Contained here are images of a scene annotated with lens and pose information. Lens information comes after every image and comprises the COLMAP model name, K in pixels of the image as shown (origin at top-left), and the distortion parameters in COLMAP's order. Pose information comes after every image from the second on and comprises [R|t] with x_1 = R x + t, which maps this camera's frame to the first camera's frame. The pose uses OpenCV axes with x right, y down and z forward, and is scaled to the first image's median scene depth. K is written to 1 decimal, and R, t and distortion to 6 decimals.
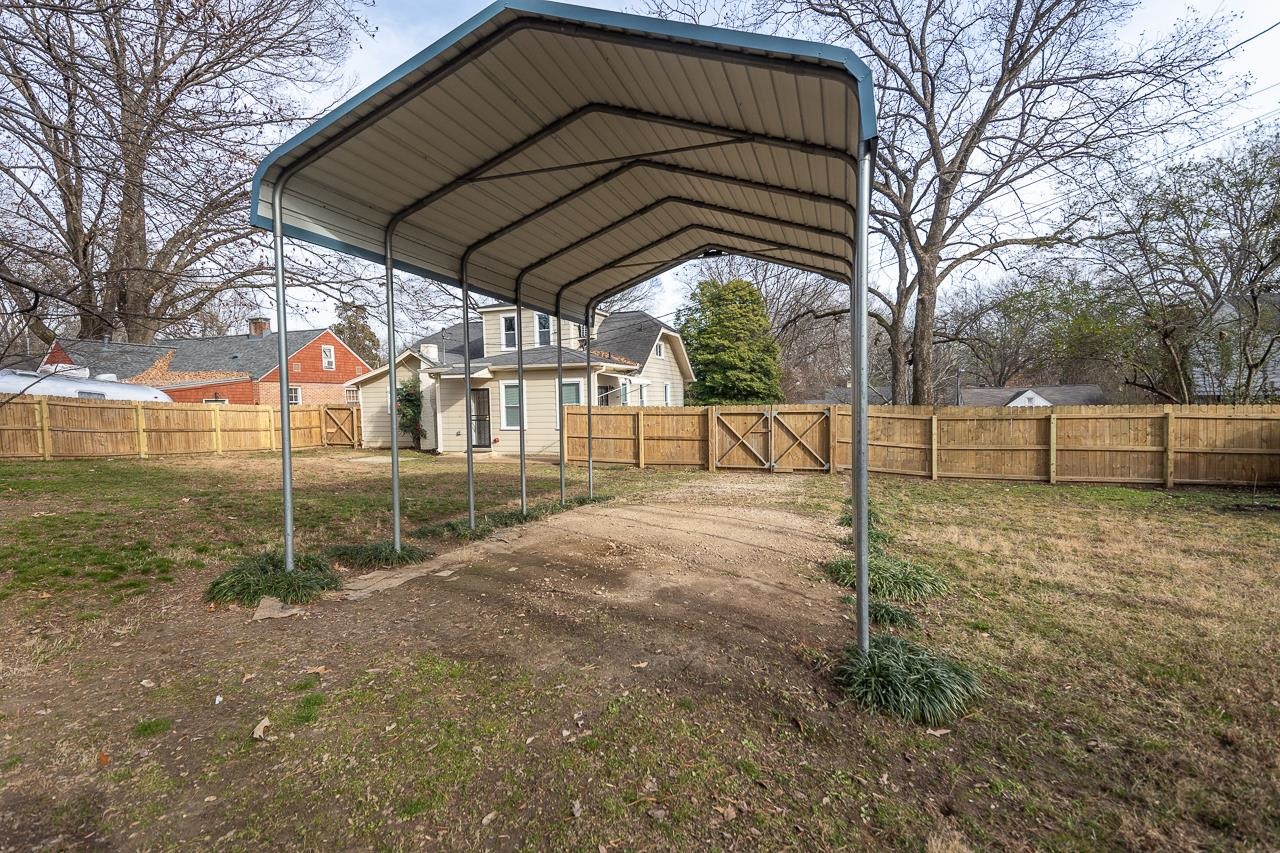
lens RADIAL K [[607.8, 0, 636.2], [0, 607.8, 430.1], [0, 0, 1]] dist [0.036005, -0.005317]
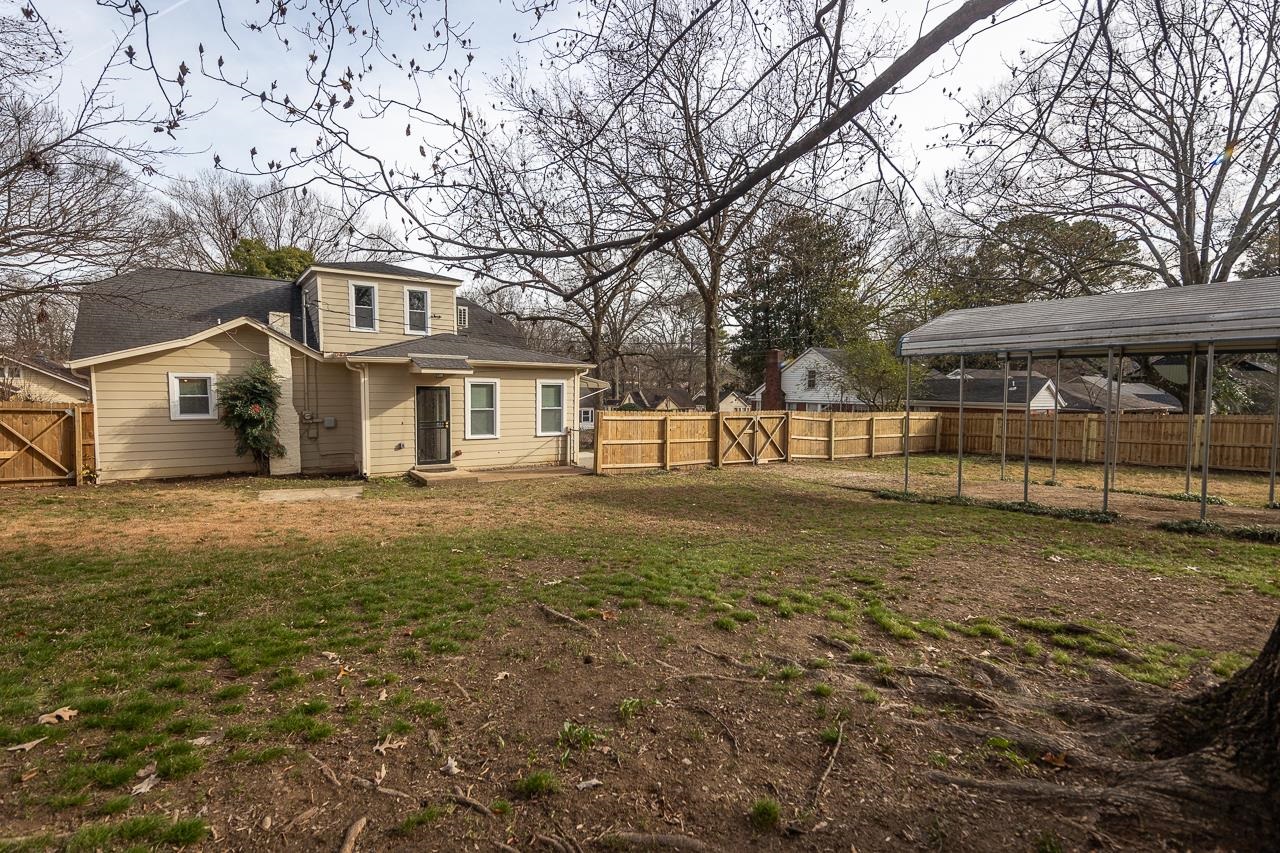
lens RADIAL K [[607.8, 0, 640.0], [0, 607.8, 422.6], [0, 0, 1]] dist [0.036005, -0.005317]
pose [[0.591958, -0.021918, 0.805671, -0.810864], [0.013635, 0.999759, 0.017180, -0.036712], [-0.805853, 0.000816, 0.592114, 0.385164]]
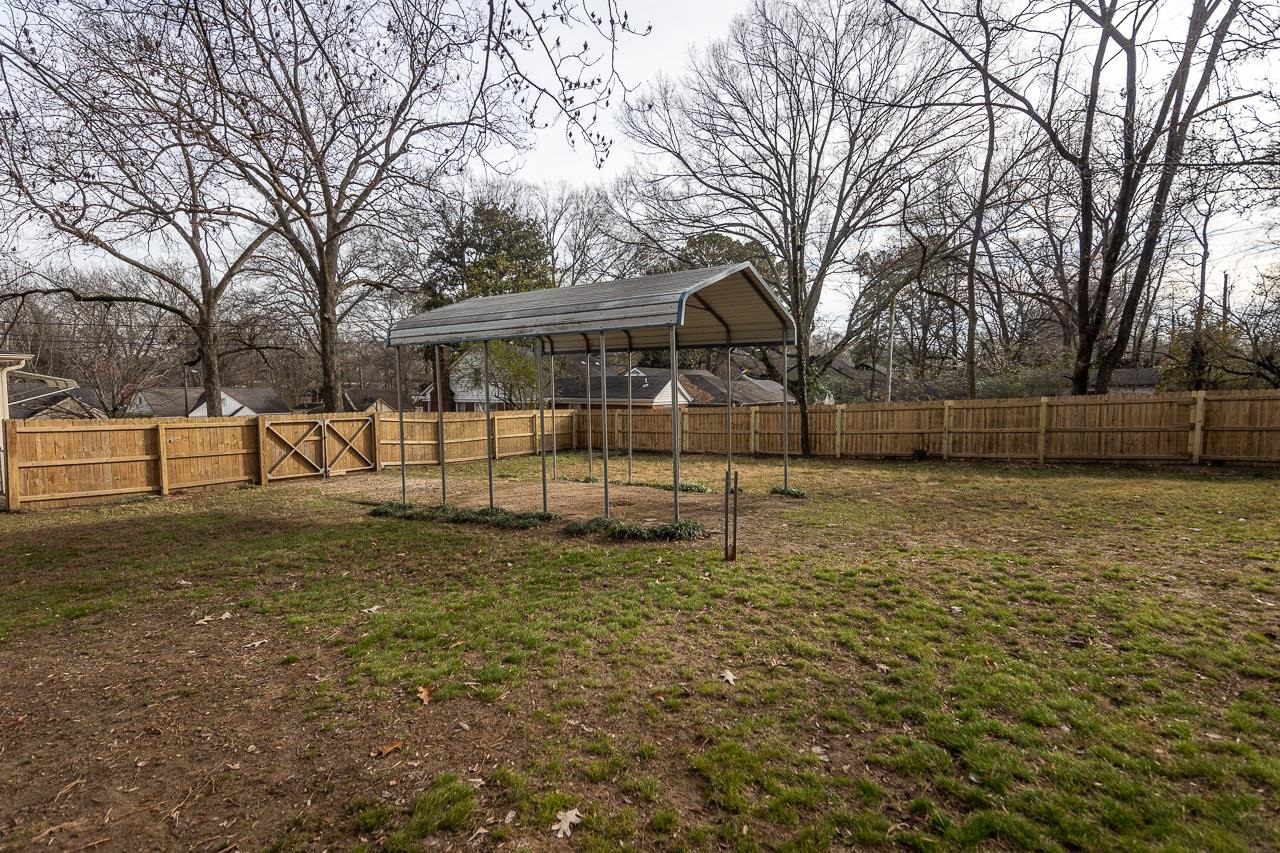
lens RADIAL K [[607.8, 0, 643.4], [0, 607.8, 436.7], [0, 0, 1]] dist [0.036005, -0.005317]
pose [[0.256064, -0.059310, 0.964839, -0.577894], [0.040594, 0.997895, 0.050569, -0.028312], [-0.965807, 0.026218, 0.257932, 0.160255]]
